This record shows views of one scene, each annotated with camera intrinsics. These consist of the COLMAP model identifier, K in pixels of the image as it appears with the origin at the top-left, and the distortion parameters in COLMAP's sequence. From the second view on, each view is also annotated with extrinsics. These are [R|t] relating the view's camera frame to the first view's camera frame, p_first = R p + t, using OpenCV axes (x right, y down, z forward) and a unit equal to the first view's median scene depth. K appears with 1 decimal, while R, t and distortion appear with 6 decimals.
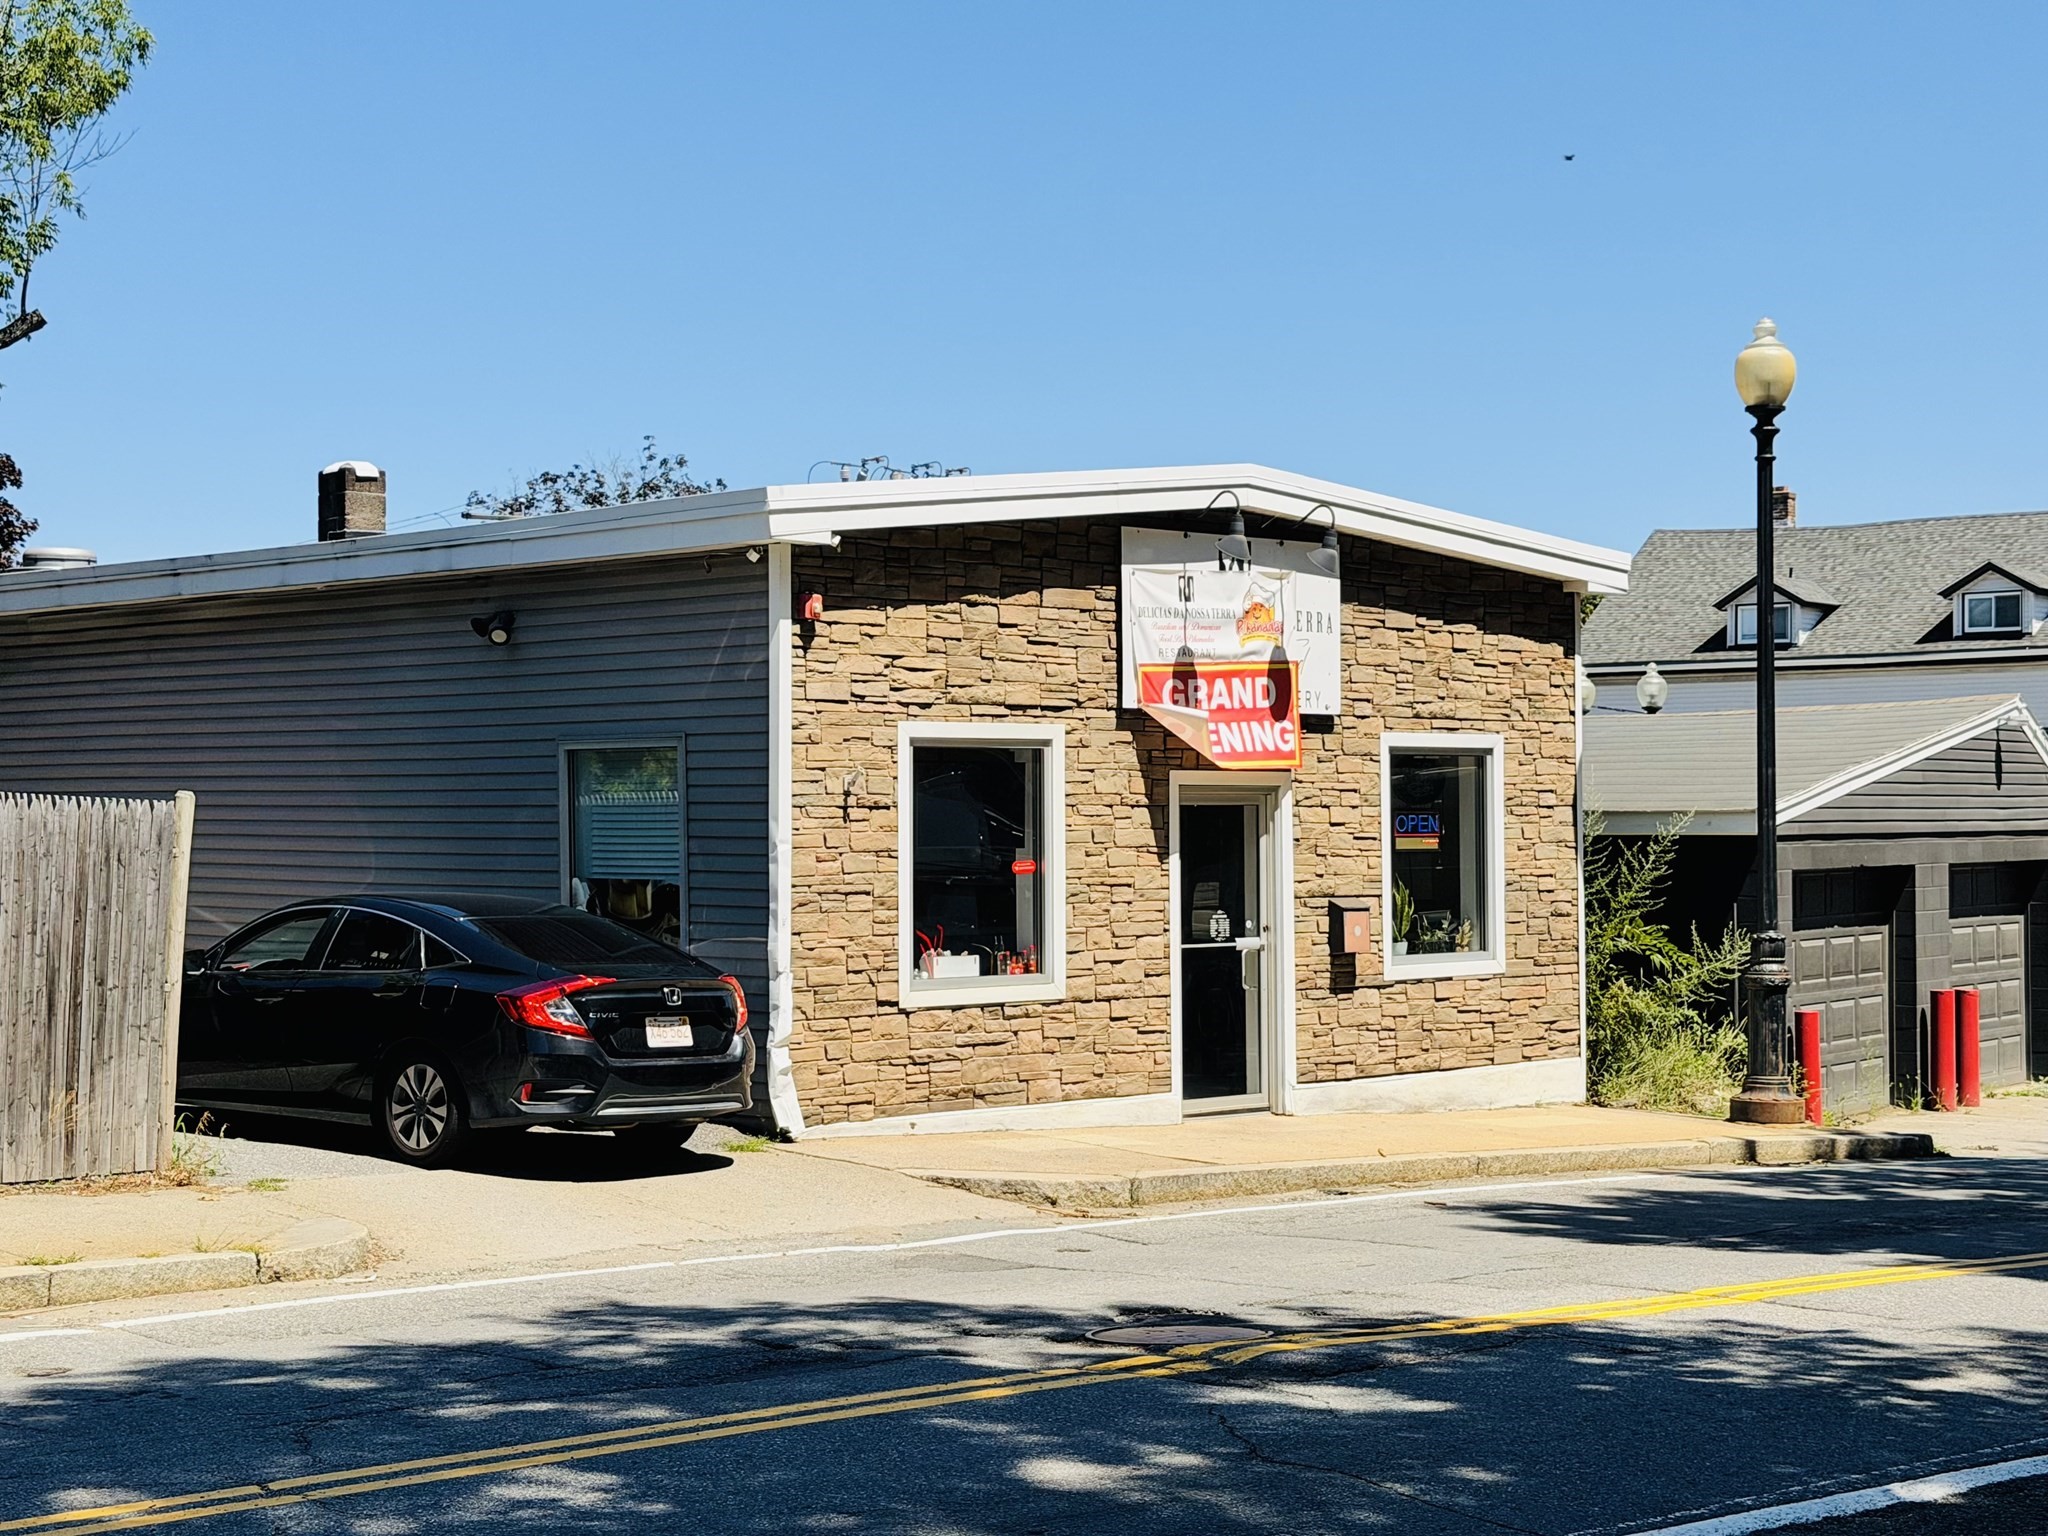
lens RADIAL K [[3205.1, 0, 1021.7], [0, 3205.1, 778.0], [0, 0, 1]] dist [0.143917, 0.000000]
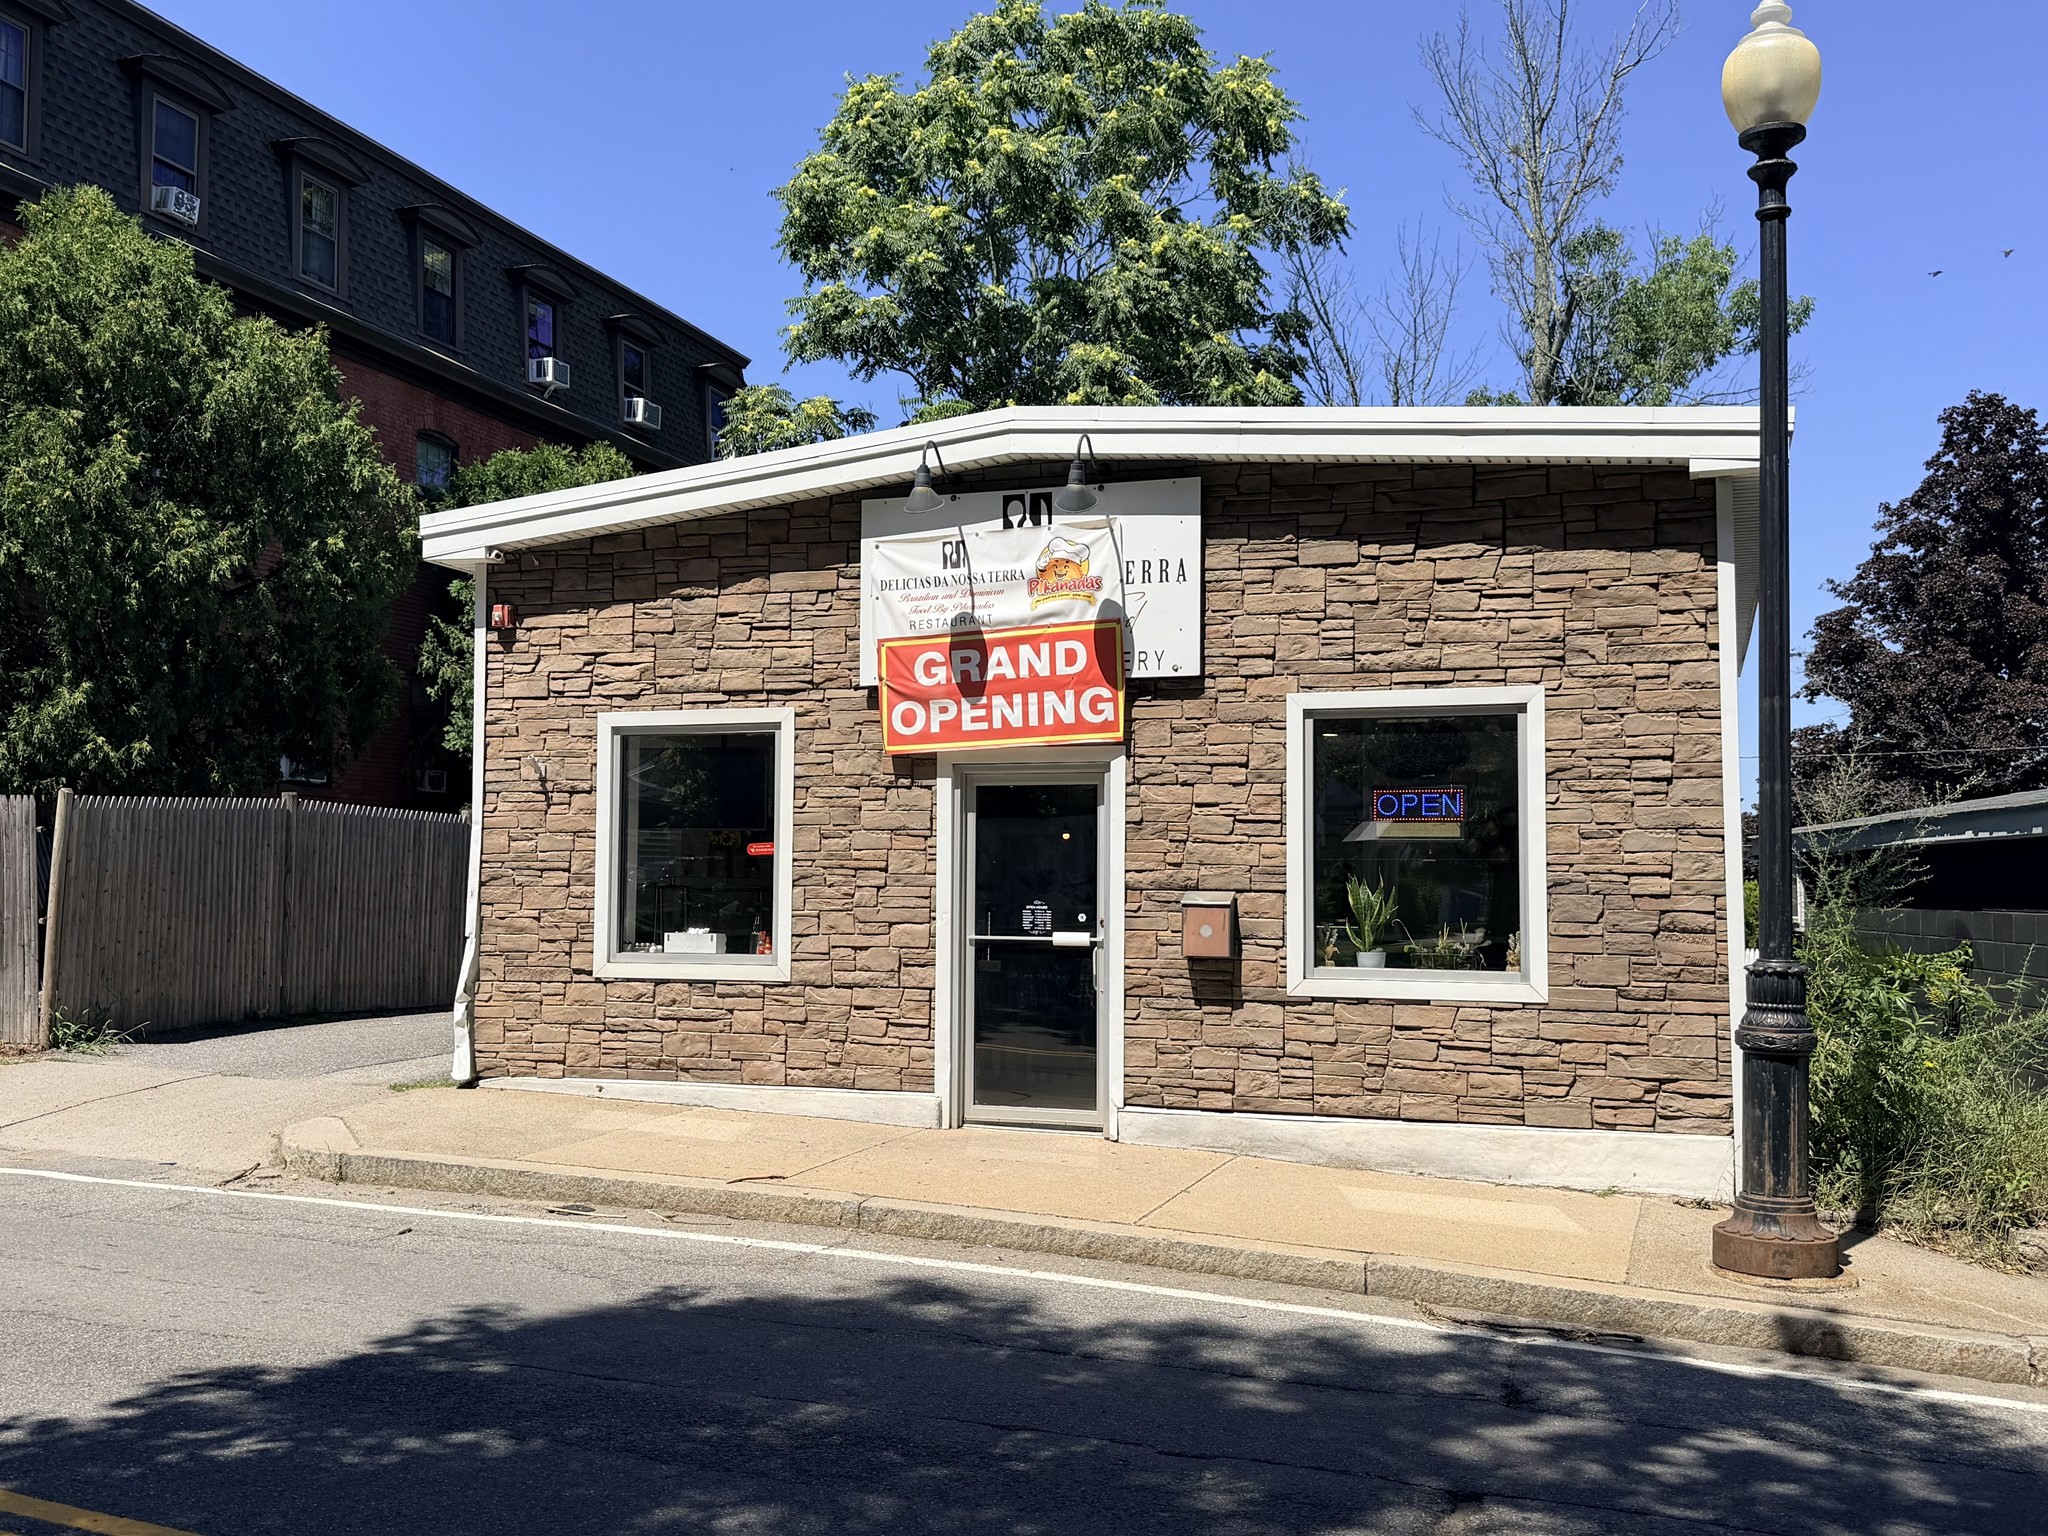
lens RADIAL K [[1859.8, 0, 1034.9], [0, 1859.8, 764.6], [0, 0, 1]] dist [0.076398, 0.000000]
pose [[0.440500, -0.046788, -0.896533, 0.556989], [0.004627, 0.998746, -0.049848, 0.030182], [0.897741, 0.017810, 0.440164, 0.798423]]
